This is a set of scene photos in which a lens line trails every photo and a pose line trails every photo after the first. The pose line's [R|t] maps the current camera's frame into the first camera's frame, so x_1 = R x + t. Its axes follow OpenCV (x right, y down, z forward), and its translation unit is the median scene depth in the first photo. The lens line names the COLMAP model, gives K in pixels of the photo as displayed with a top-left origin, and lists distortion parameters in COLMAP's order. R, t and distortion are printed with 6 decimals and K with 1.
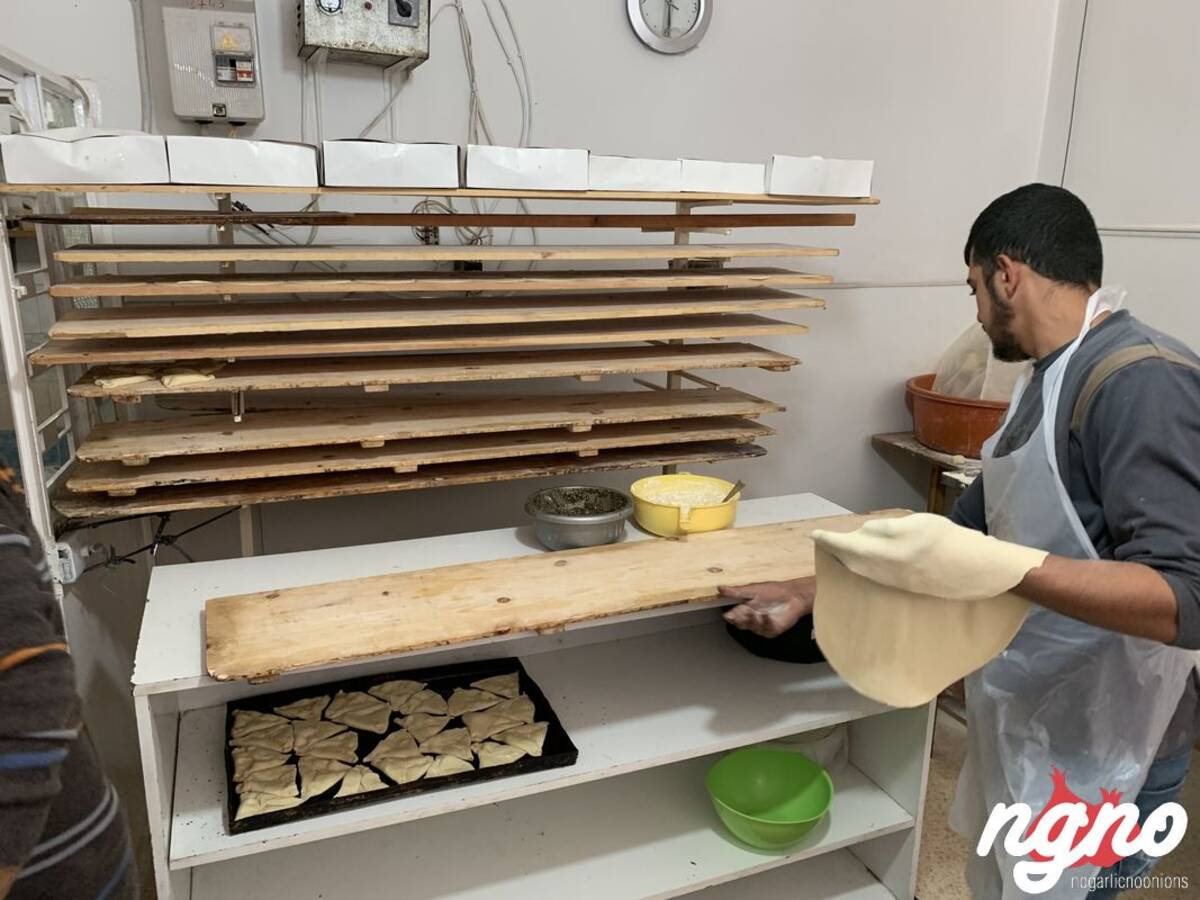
lens RADIAL K [[935.7, 0, 603.8], [0, 935.7, 455.9], [0, 0, 1]] dist [0.020800, 0.000570]
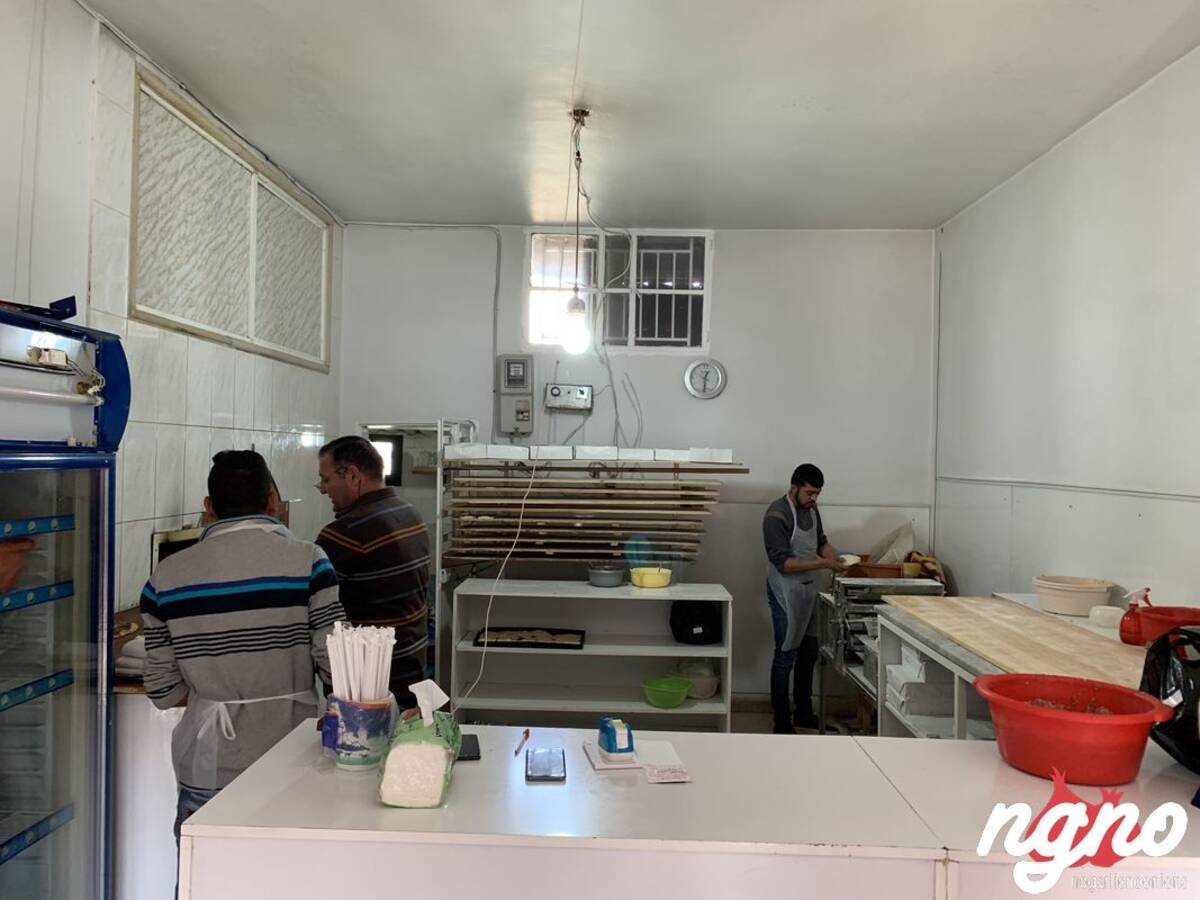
lens RADIAL K [[935.7, 0, 600.1], [0, 935.7, 447.9], [0, 0, 1]] dist [0.020800, 0.000570]
pose [[0.922876, 0.004353, -0.385071, 0.839200], [-0.103473, 0.965967, -0.237069, 0.296145], [0.370934, 0.258630, 0.891918, -1.284413]]
